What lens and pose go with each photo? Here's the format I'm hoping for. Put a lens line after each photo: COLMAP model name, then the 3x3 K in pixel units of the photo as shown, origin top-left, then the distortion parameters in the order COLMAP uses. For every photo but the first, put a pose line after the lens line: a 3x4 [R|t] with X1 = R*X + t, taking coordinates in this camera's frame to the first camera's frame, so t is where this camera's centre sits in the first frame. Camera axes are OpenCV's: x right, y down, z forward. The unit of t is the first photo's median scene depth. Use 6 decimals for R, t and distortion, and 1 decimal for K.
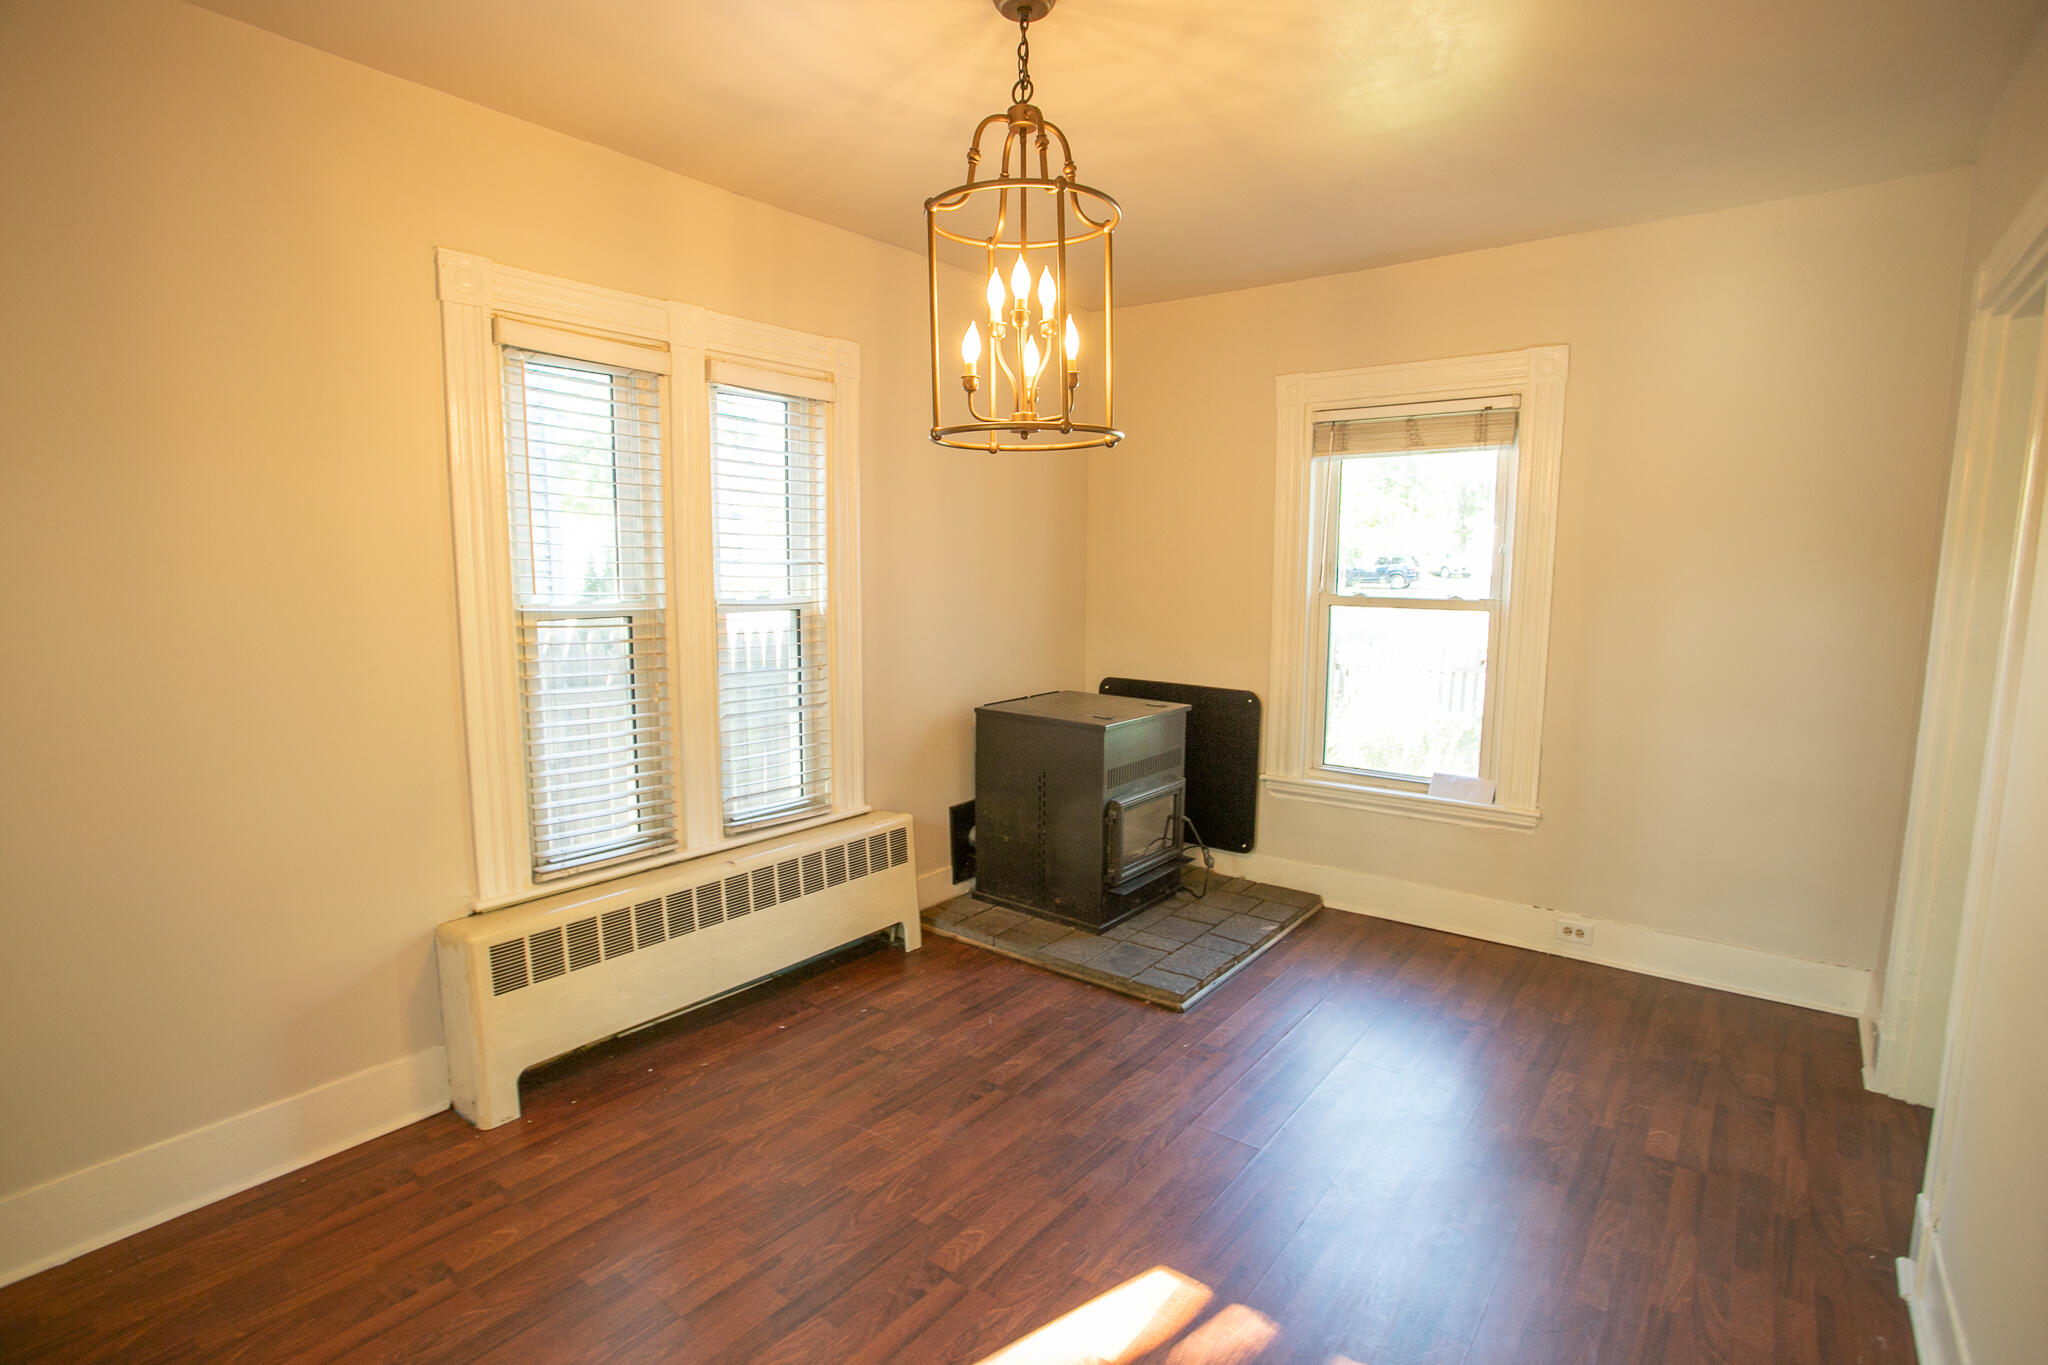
lens RADIAL K [[999.4, 0, 1021.9], [0, 999.4, 685.4], [0, 0, 1]] dist [-0.084090, 0.041395]
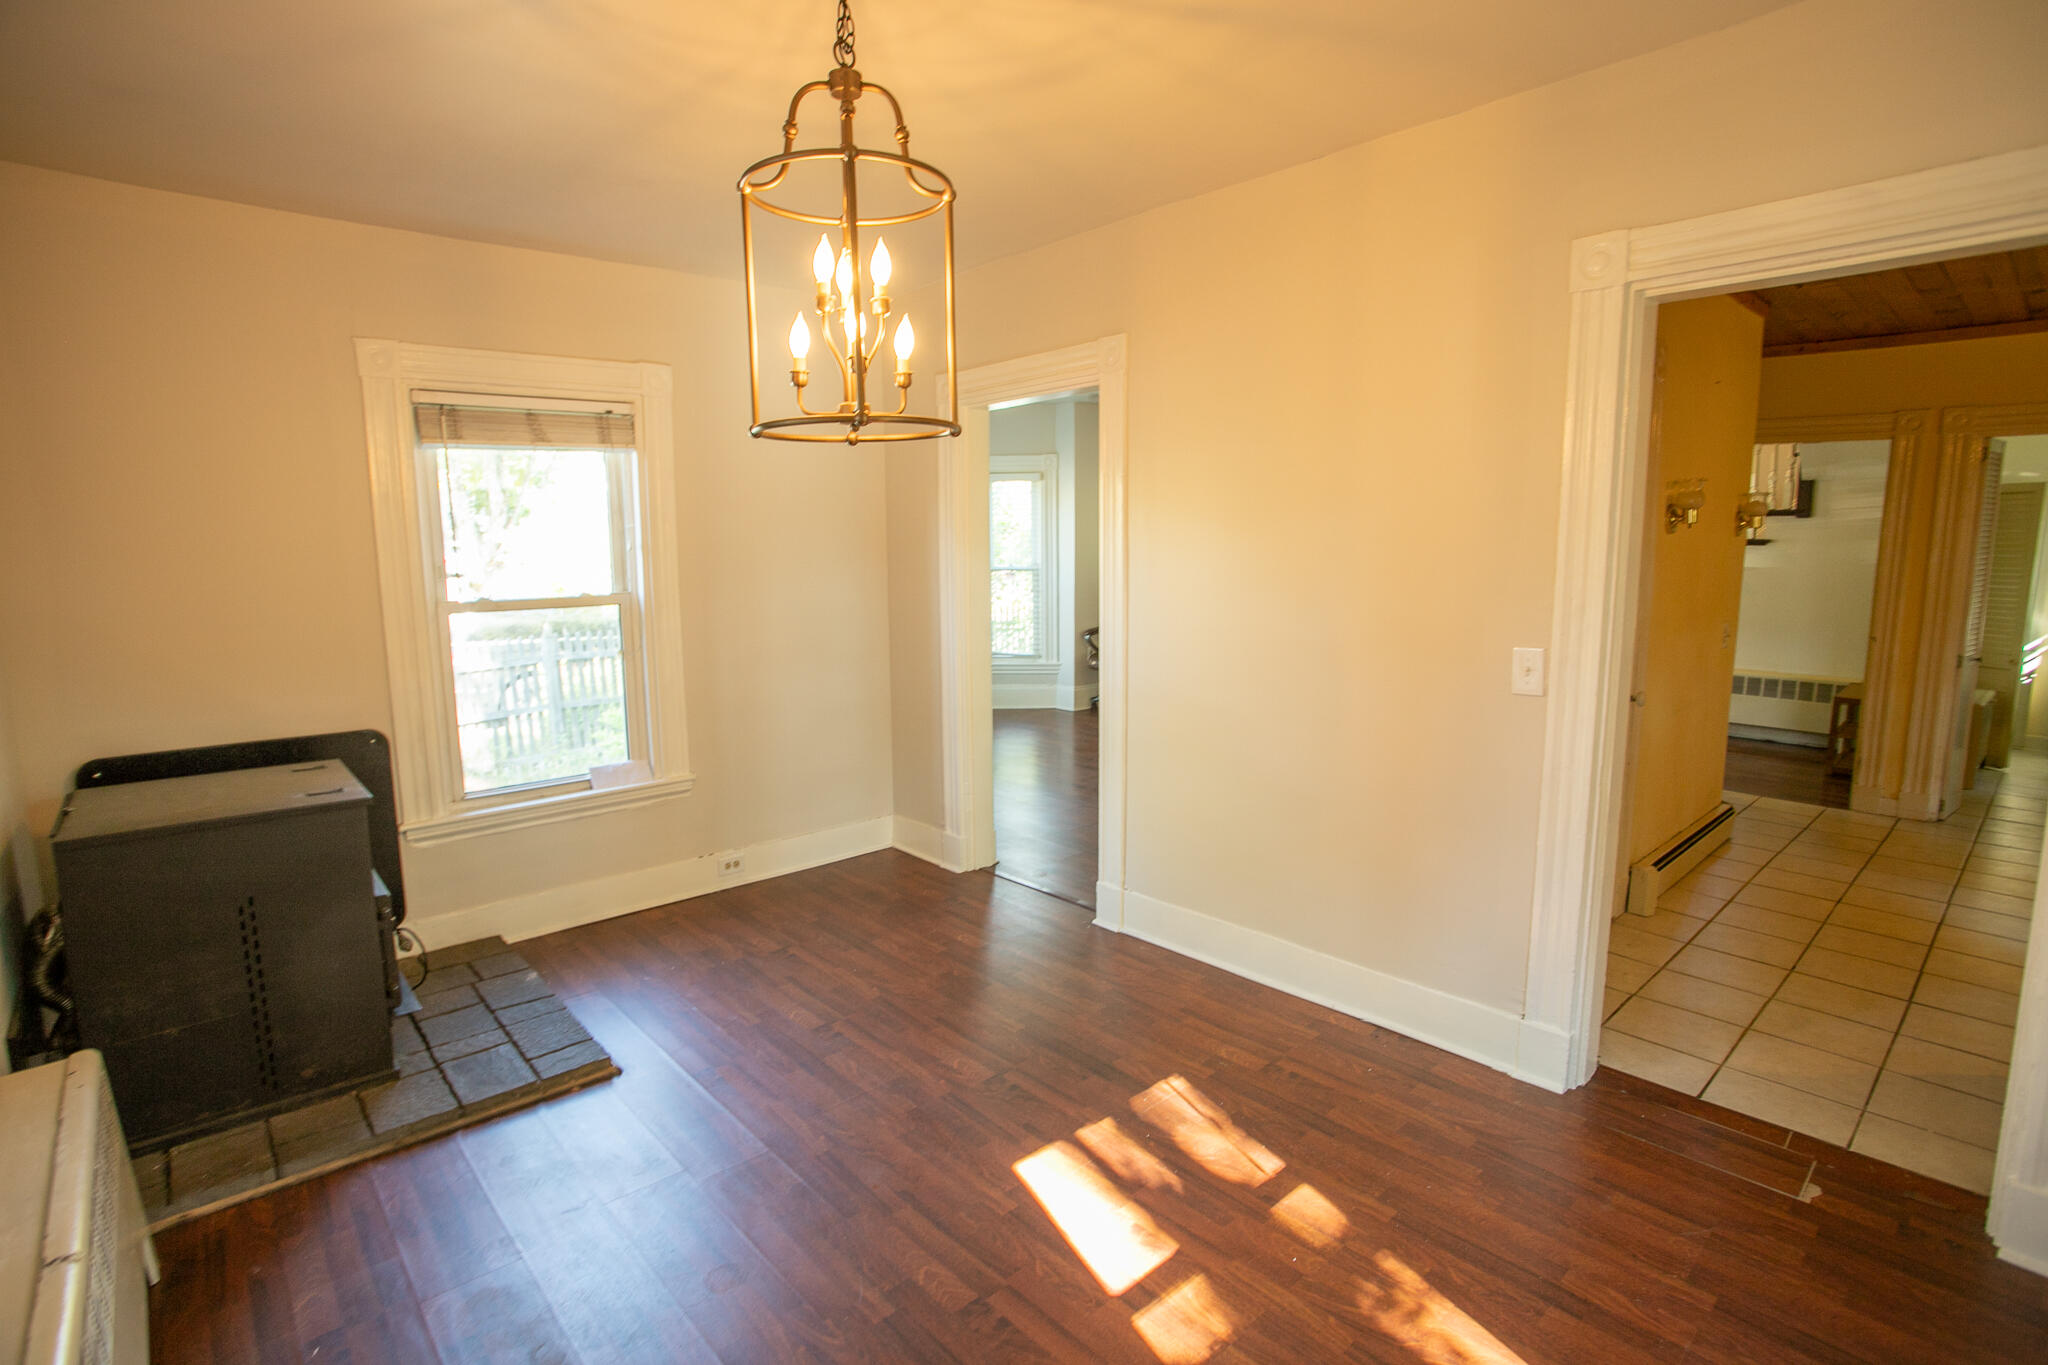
lens RADIAL K [[999.4, 0, 1021.9], [0, 999.4, 685.4], [0, 0, 1]] dist [-0.084090, 0.041395]
pose [[0.180348, -0.147308, 0.972510, -0.577636], [0.142901, 0.982156, 0.122269, -0.066923], [-0.973167, 0.116921, 0.198180, 0.438520]]
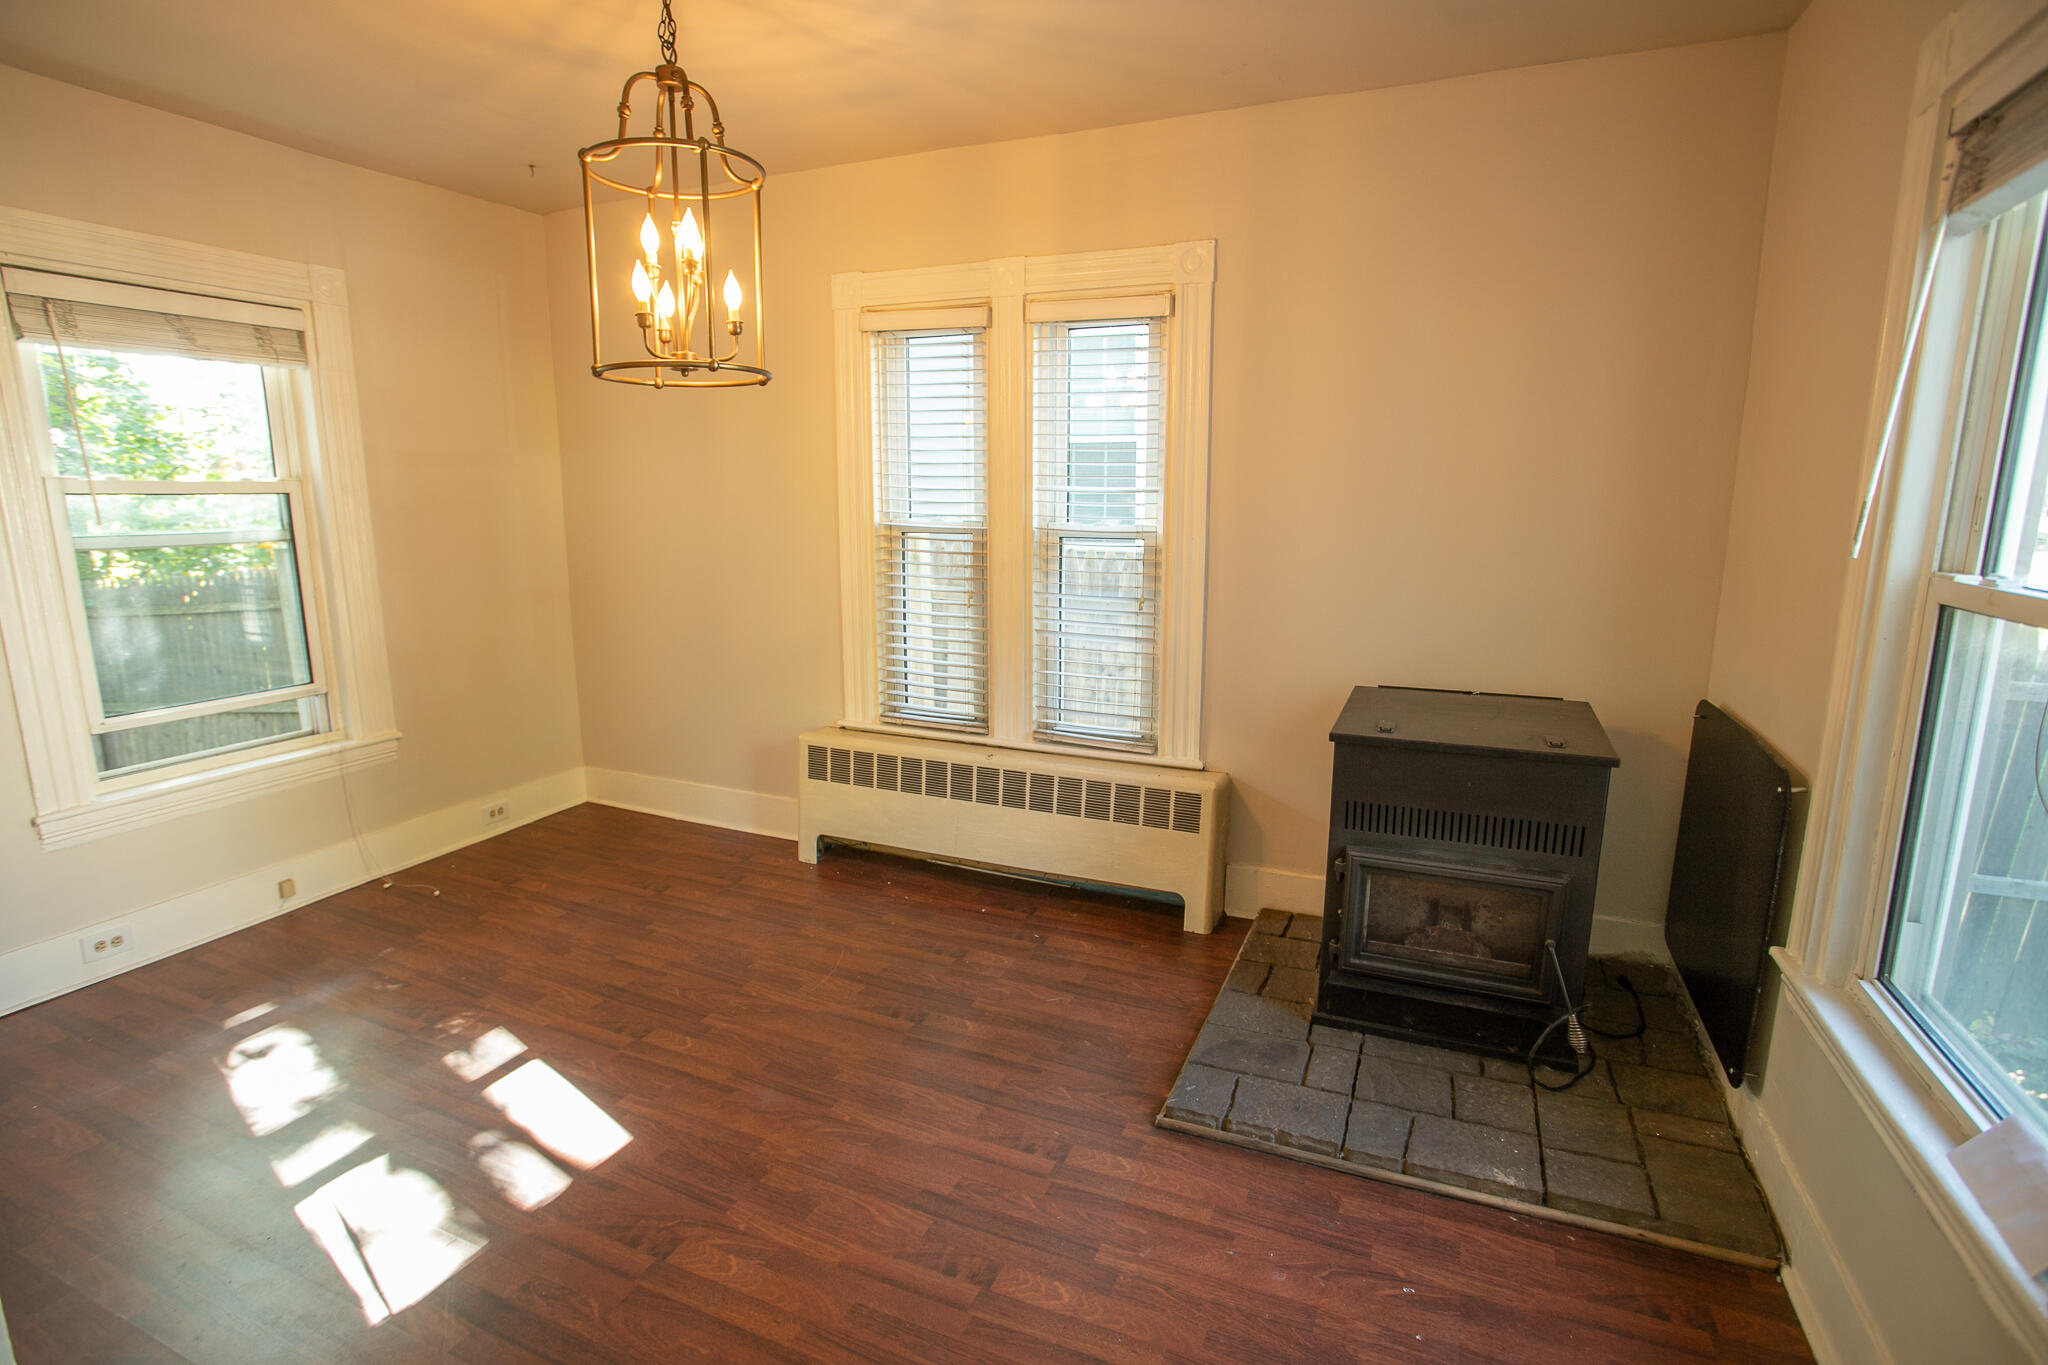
lens RADIAL K [[999.4, 0, 1021.9], [0, 999.4, 685.4], [0, 0, 1]] dist [-0.084090, 0.041395]
pose [[0.242861, 0.183592, -0.952529, 0.762783], [-0.122643, 0.979859, 0.157590, -0.081843], [0.962277, 0.078549, 0.260486, 0.701228]]
